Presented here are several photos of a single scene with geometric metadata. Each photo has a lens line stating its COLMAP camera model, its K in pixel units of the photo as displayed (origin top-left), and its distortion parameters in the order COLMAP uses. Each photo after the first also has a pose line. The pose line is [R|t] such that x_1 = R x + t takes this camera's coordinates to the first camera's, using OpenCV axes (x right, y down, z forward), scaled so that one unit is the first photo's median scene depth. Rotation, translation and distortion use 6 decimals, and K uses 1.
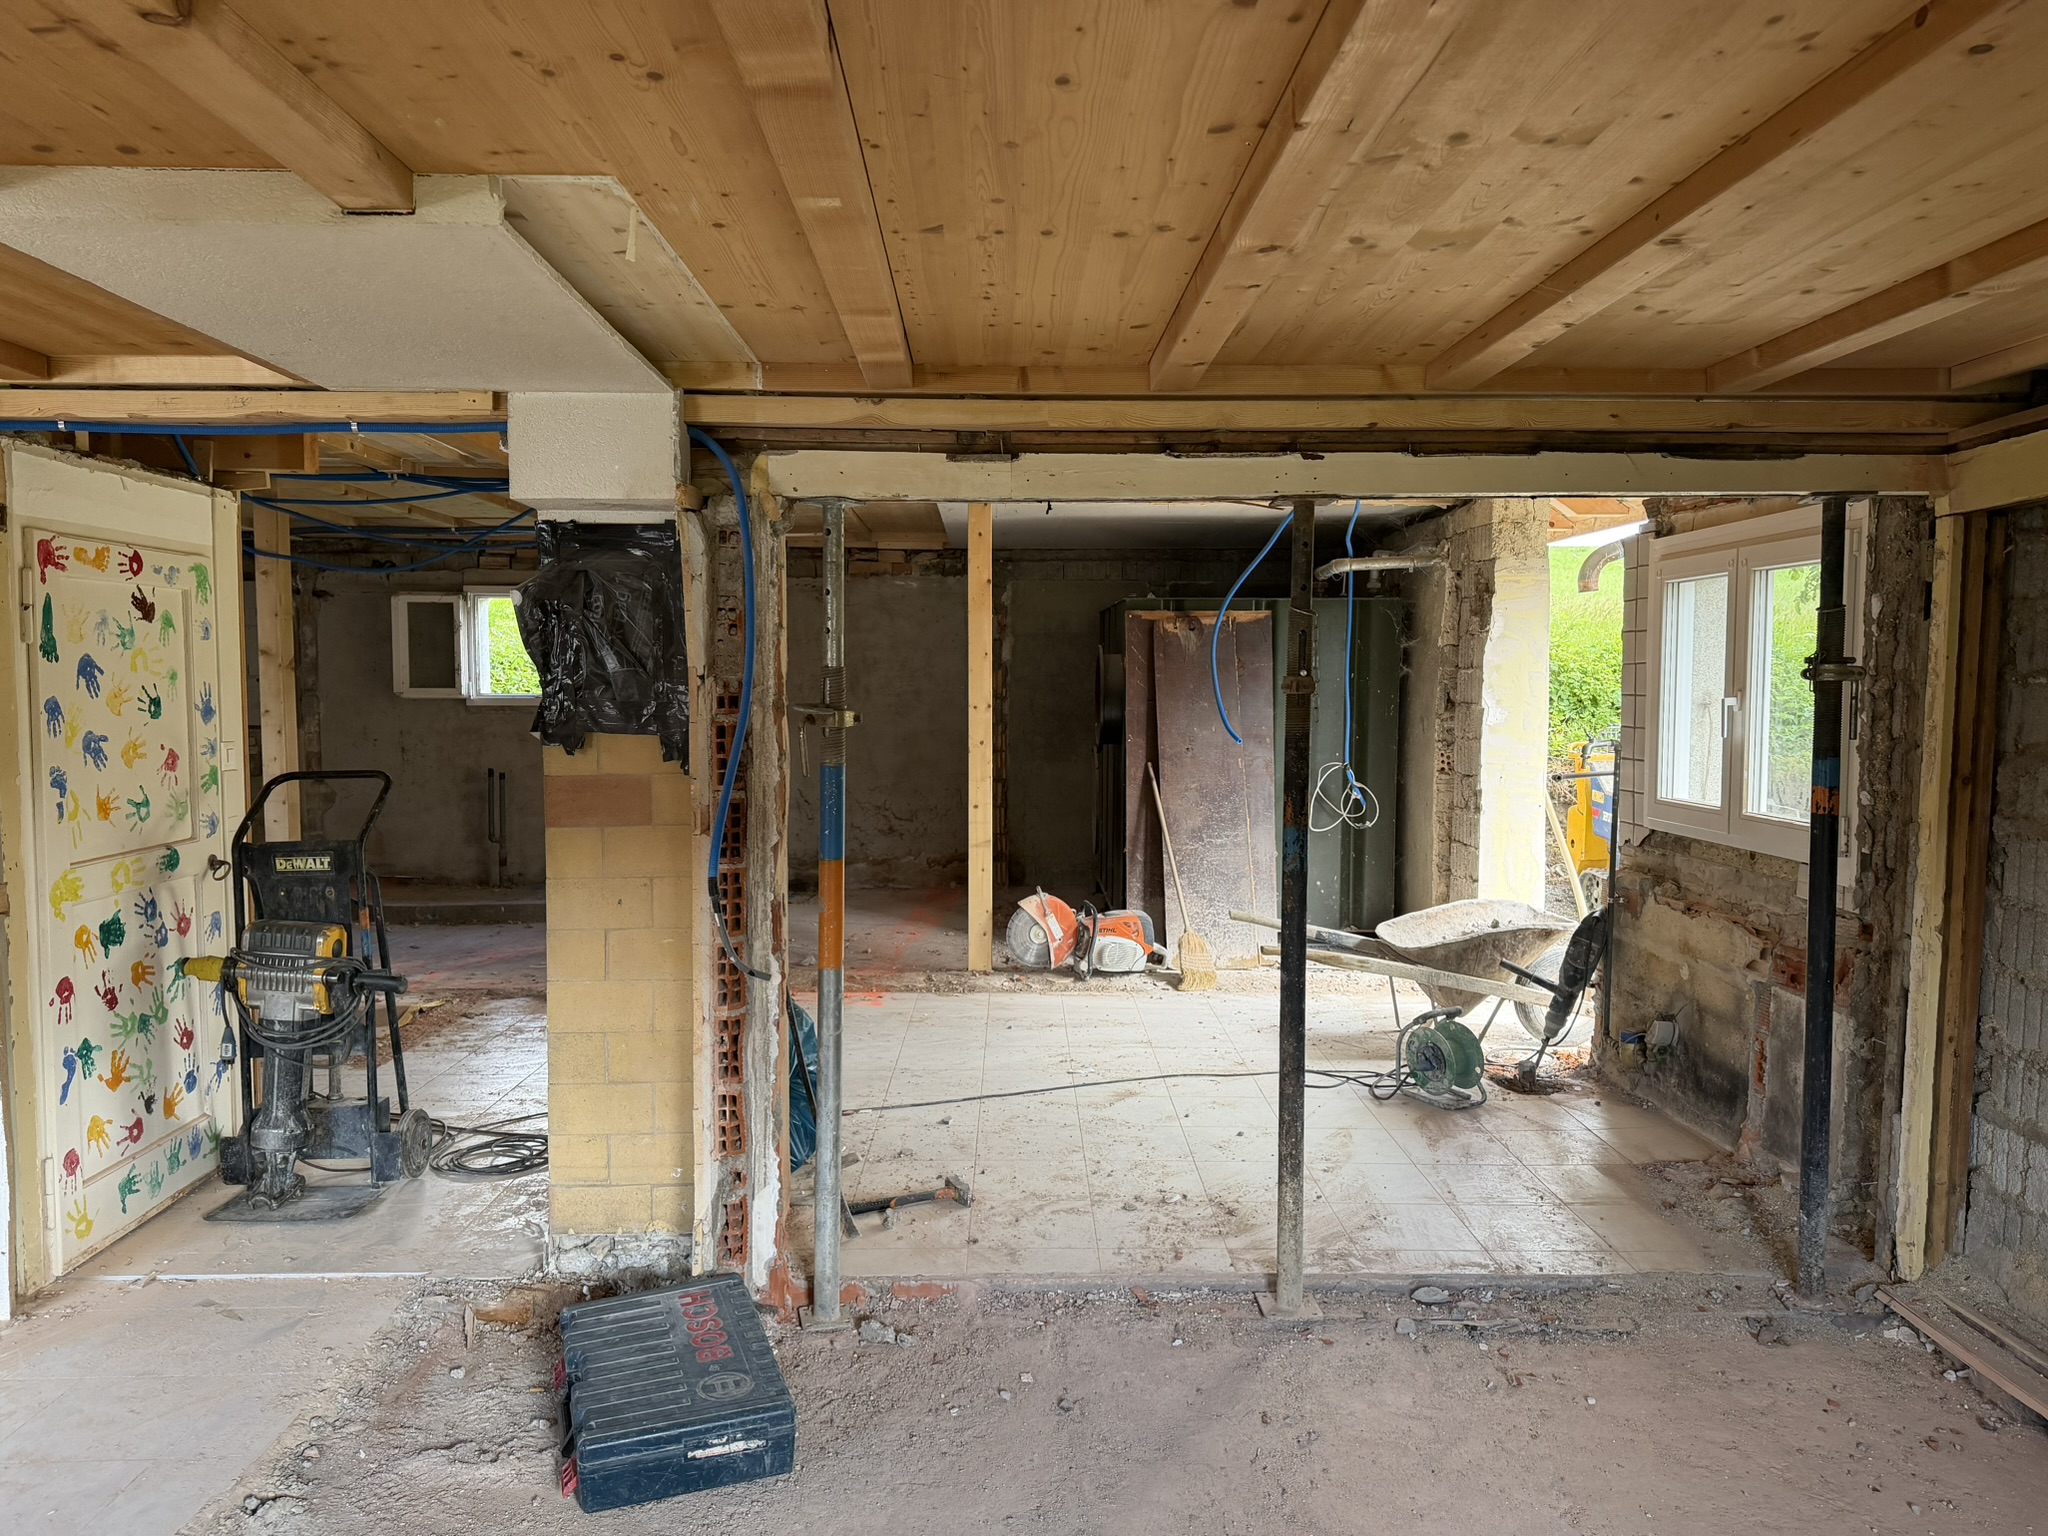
lens RADIAL K [[1427.4, 0, 1012.6], [0, 1427.4, 773.6], [0, 0, 1]] dist [0.036461, -0.032438]
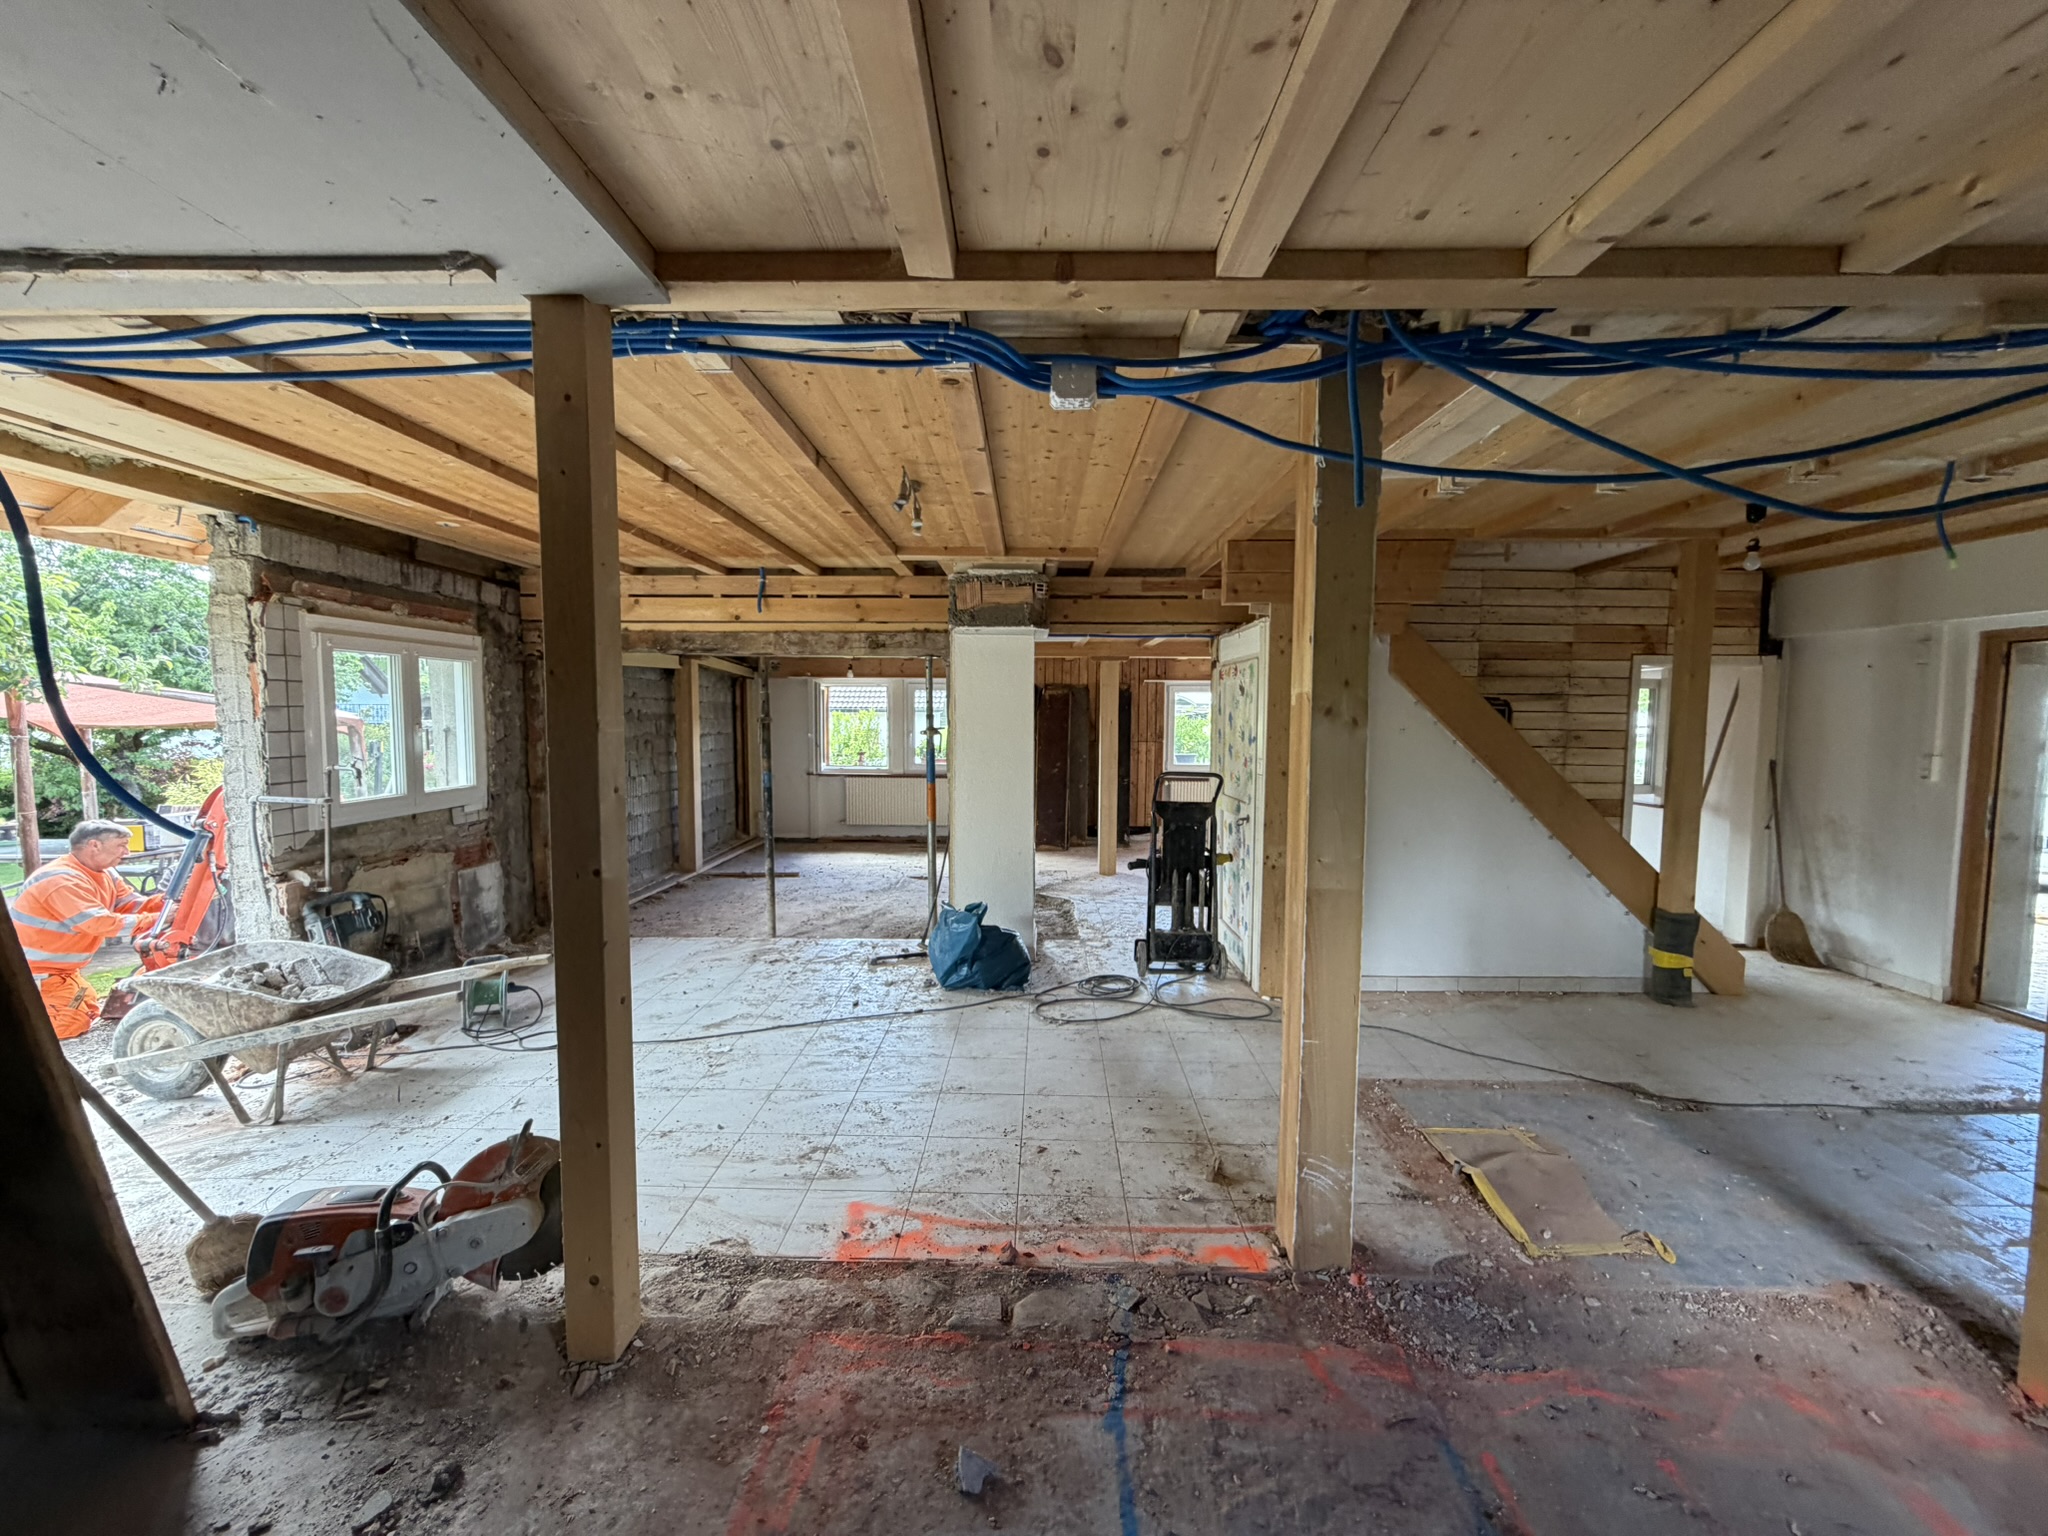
lens RADIAL K [[822.5, 0, 1034.7], [0, 822.5, 749.8], [0, 0, 1]] dist [-0.004429, 0.000749]
pose [[-0.999862, -0.007427, 0.014844, -0.310209], [-0.005700, 0.993555, 0.113211, -0.166803], [-0.015589, 0.113110, -0.993460, 2.279659]]
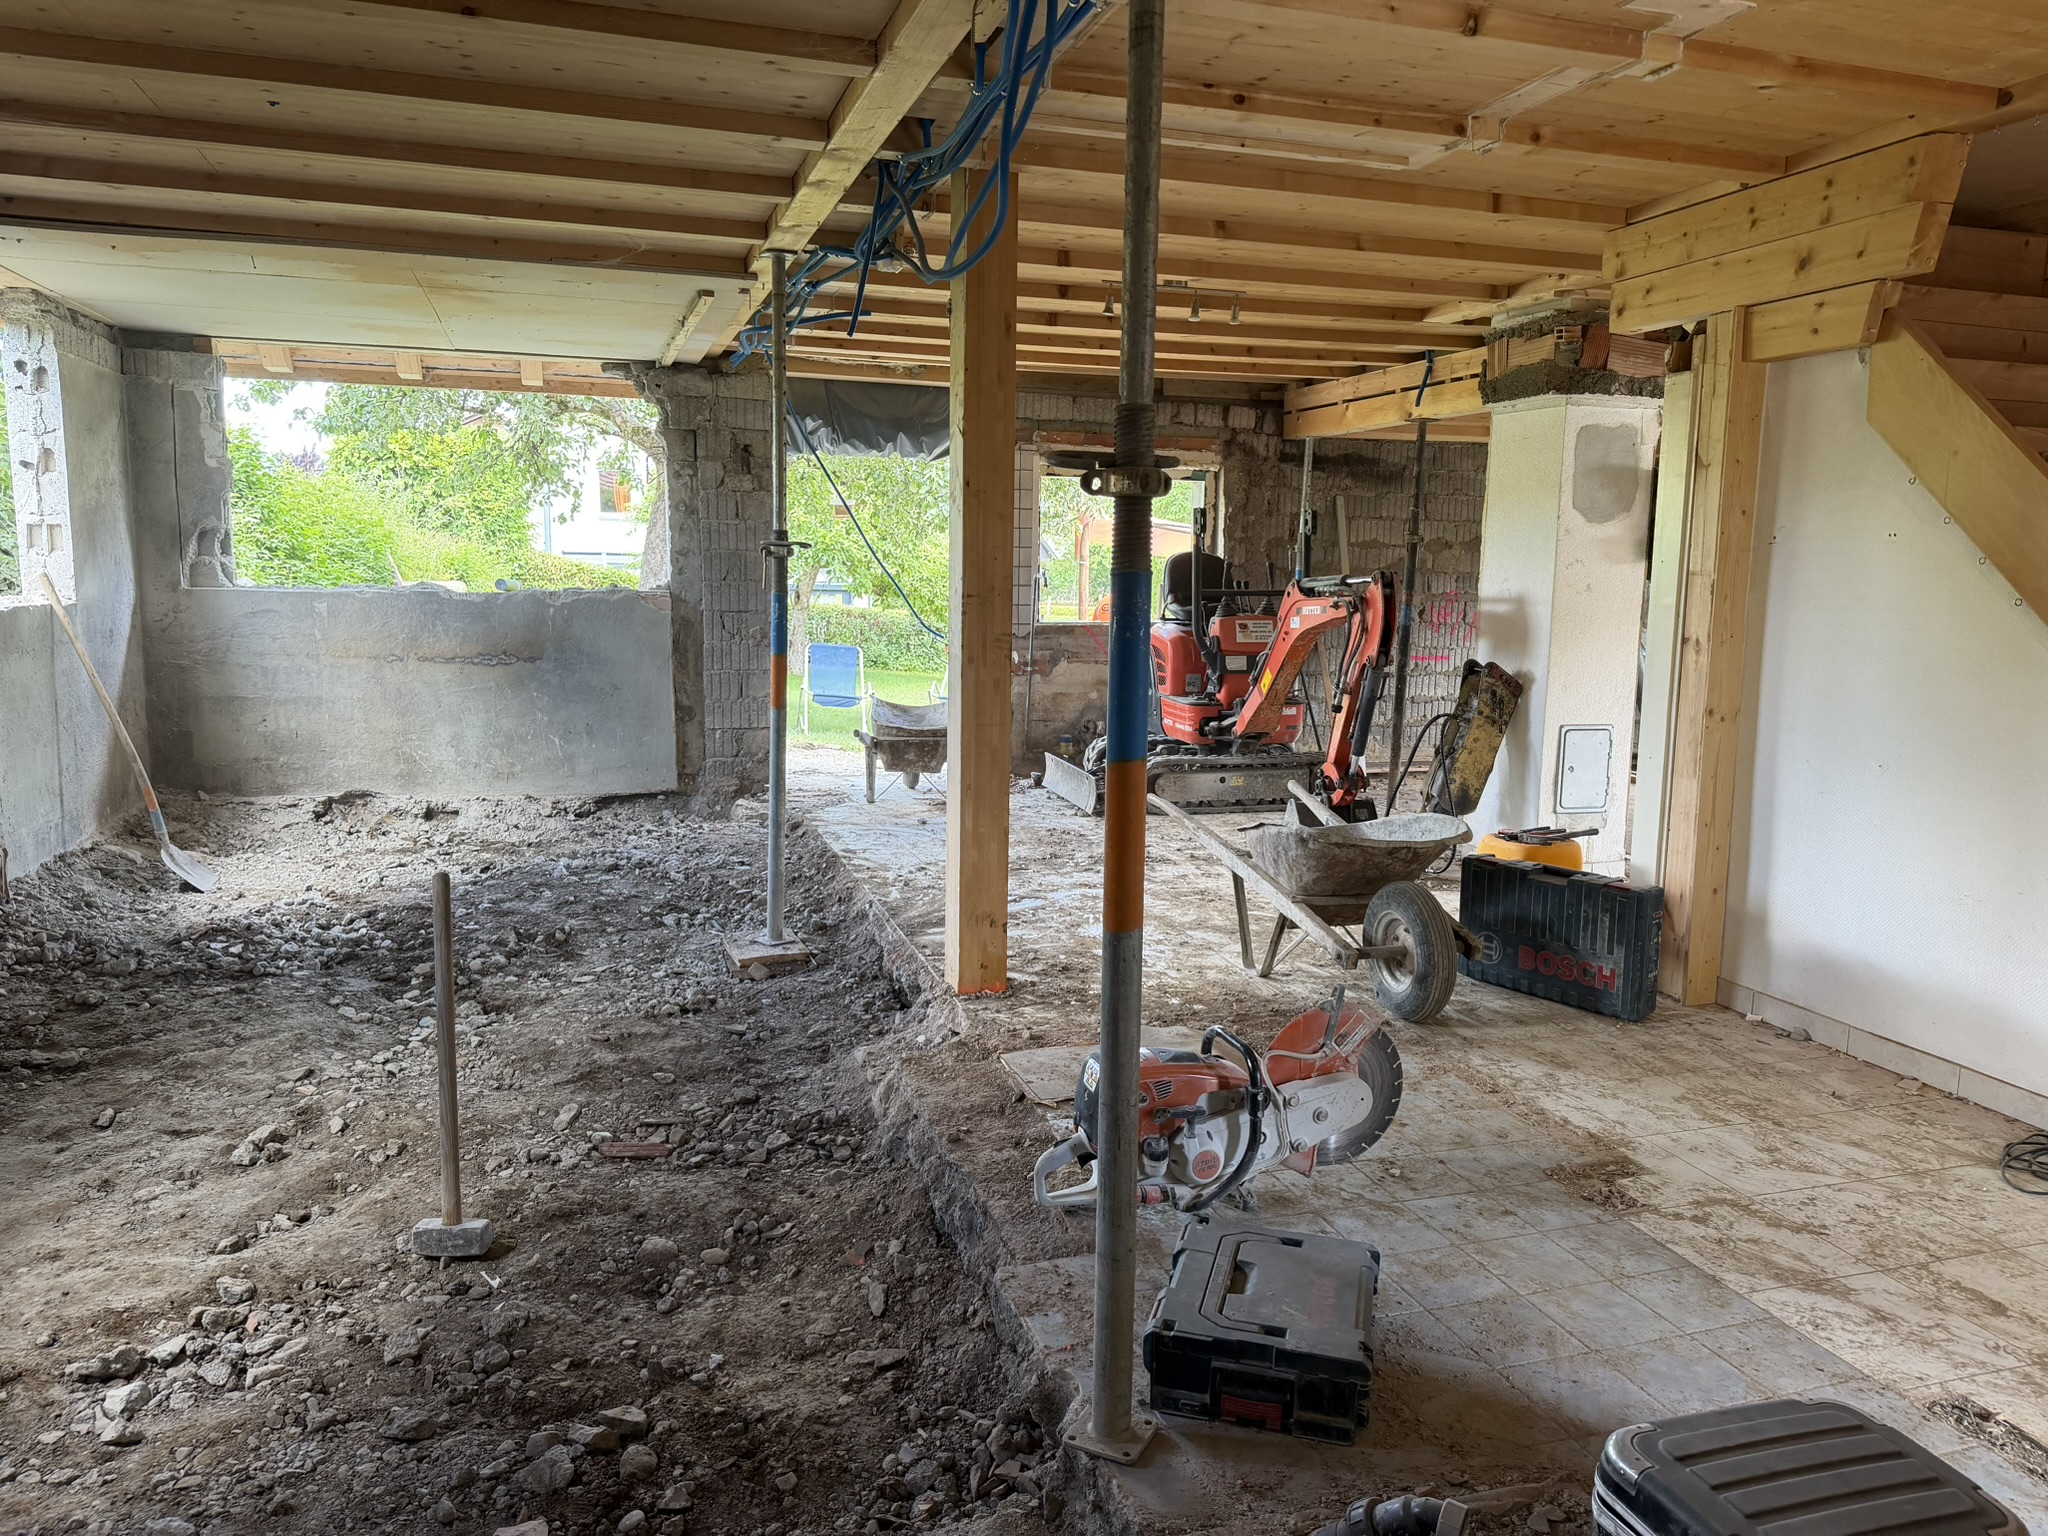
lens RADIAL K [[1427.4, 0, 1027.7], [0, 1427.4, 768.0], [0, 0, 1]] dist [0.036461, -0.032438]
pose [[-0.300036, -0.142489, 0.943226, -1.588712], [0.054792, 0.984575, 0.166165, -0.106628], [-0.952353, 0.101537, -0.287601, 2.000787]]
